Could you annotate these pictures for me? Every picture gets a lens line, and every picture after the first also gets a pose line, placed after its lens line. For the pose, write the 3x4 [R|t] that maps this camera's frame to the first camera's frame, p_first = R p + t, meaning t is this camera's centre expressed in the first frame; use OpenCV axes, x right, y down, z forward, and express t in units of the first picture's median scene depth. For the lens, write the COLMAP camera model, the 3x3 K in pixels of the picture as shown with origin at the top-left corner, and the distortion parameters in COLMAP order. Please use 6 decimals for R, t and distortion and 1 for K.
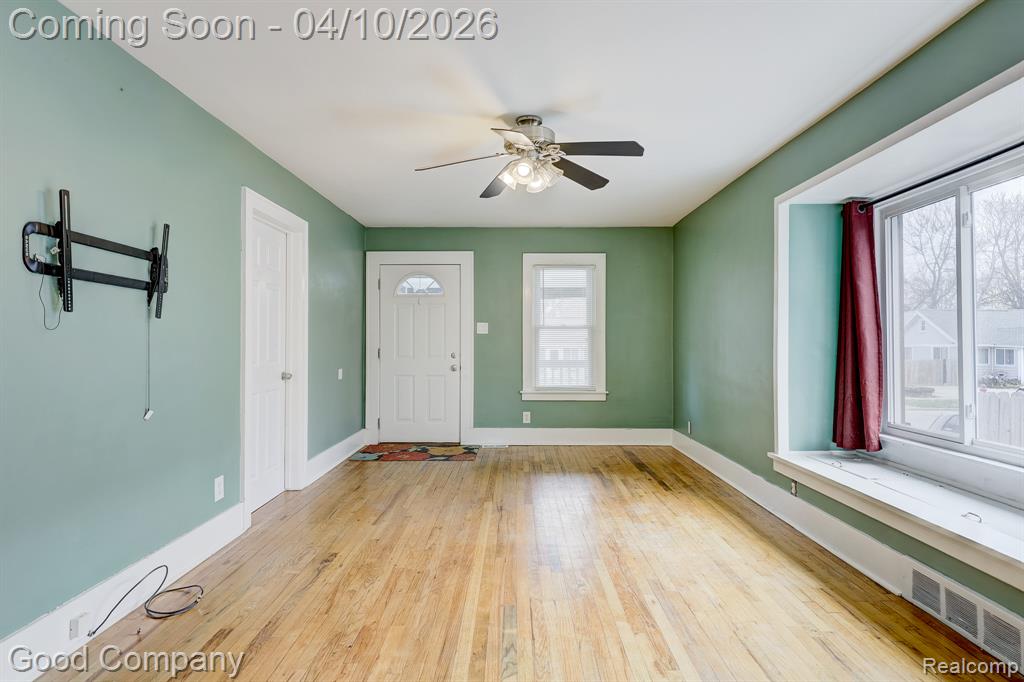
lens RADIAL K [[518.4, 0, 547.6], [0, 518.4, 341.9], [0, 0, 1]] dist [0.001185, 0.000438]
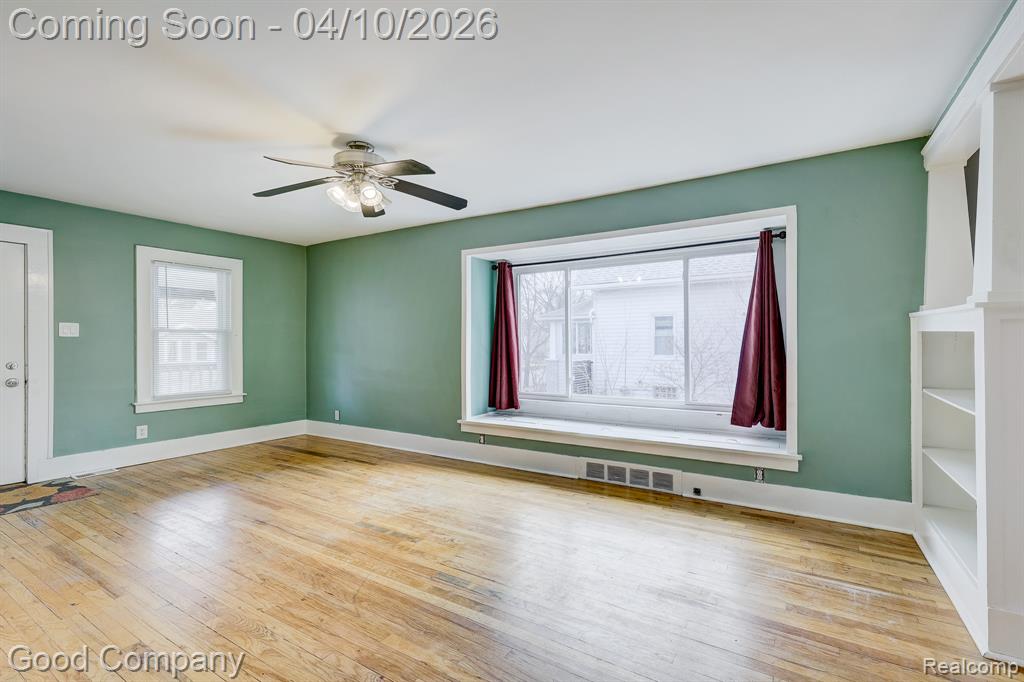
lens RADIAL K [[407.5, 0, 494.5], [0, 407.5, 340.8], [0, 0, 1]] dist [-0.000754, 0.000074]
pose [[0.609473, 0.001238, 0.792806, -0.527847], [0.003115, 0.999987, -0.003956, -0.011112], [-0.792801, 0.004881, 0.609461, 0.243041]]
